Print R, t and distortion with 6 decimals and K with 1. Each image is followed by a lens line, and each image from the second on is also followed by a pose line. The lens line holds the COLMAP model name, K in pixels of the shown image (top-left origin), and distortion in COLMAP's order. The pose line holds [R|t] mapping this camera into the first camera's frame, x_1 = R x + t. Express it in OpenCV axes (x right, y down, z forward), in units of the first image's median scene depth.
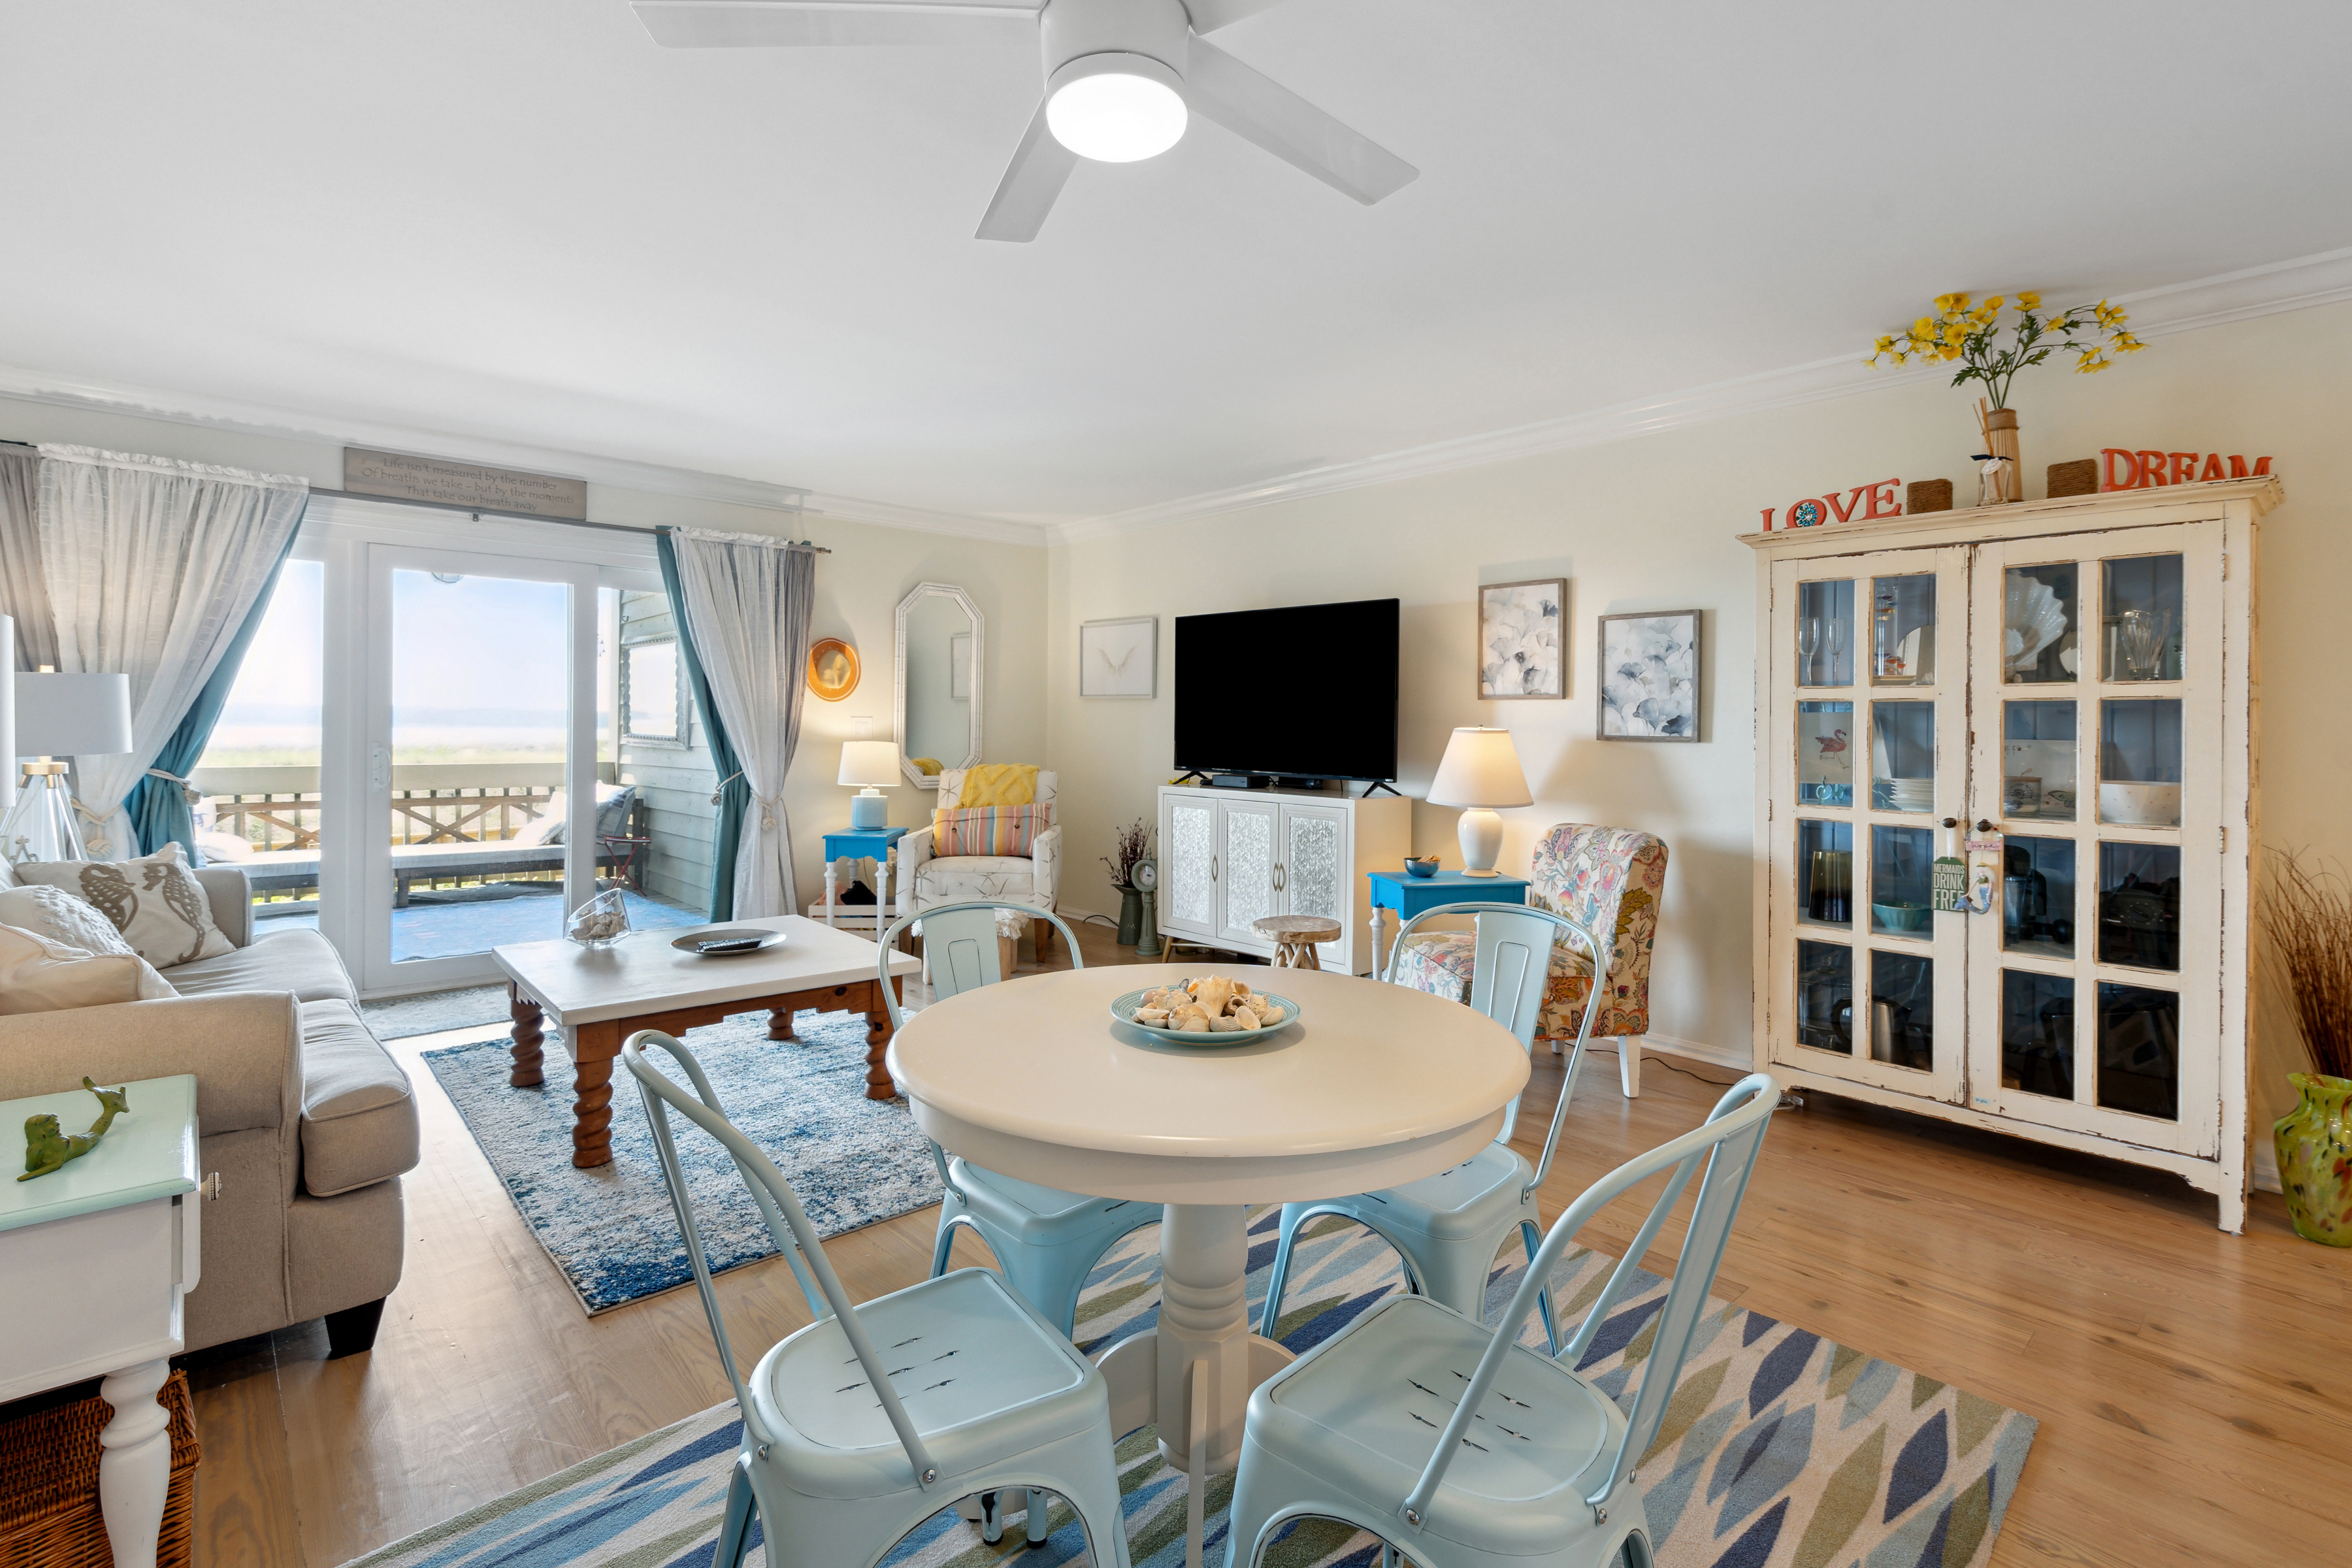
lens RADIAL K [[1072.5, 0, 1183.6], [0, 1072.5, 744.1], [0, 0, 1]] dist [-0.008727, 0.003397]
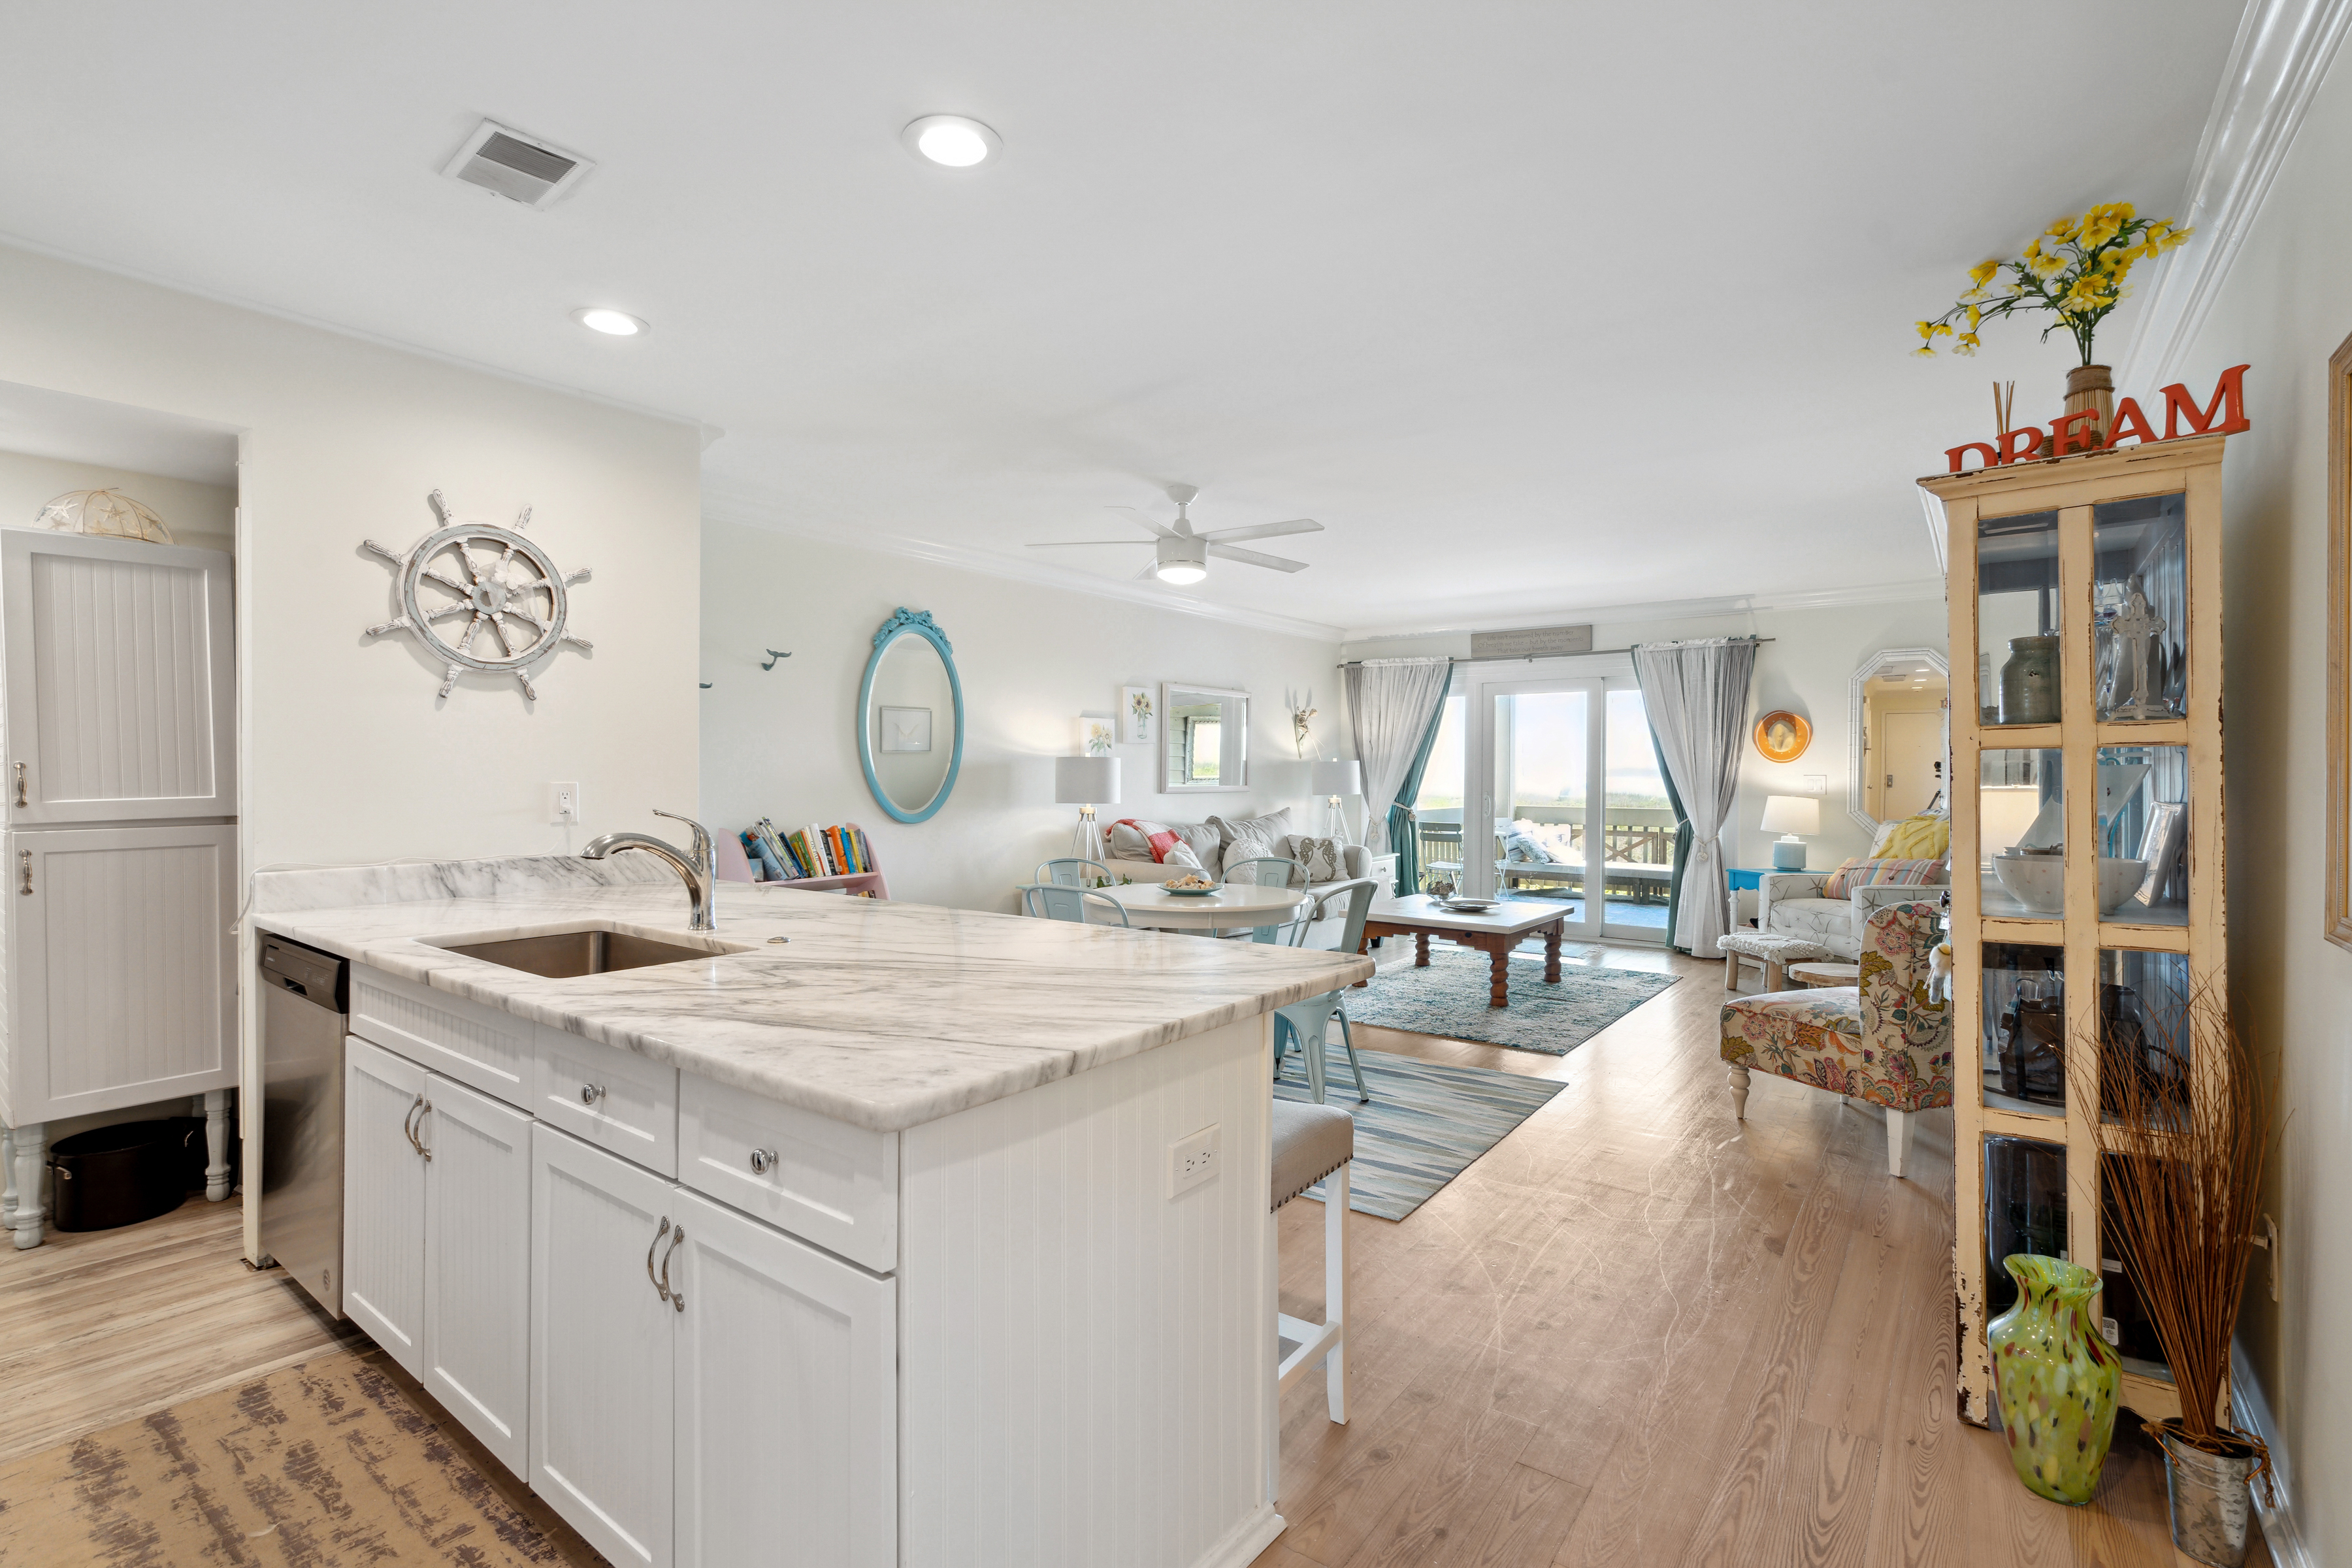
lens RADIAL K [[1072.5, 0, 1182.7], [0, 1072.5, 797.4], [0, 0, 1]] dist [-0.008727, 0.003397]
pose [[0.184098, 0.013567, -0.982814, 1.214575], [-0.017477, 0.999792, 0.010528, -0.003476], [0.982752, 0.015238, 0.184297, 0.200055]]
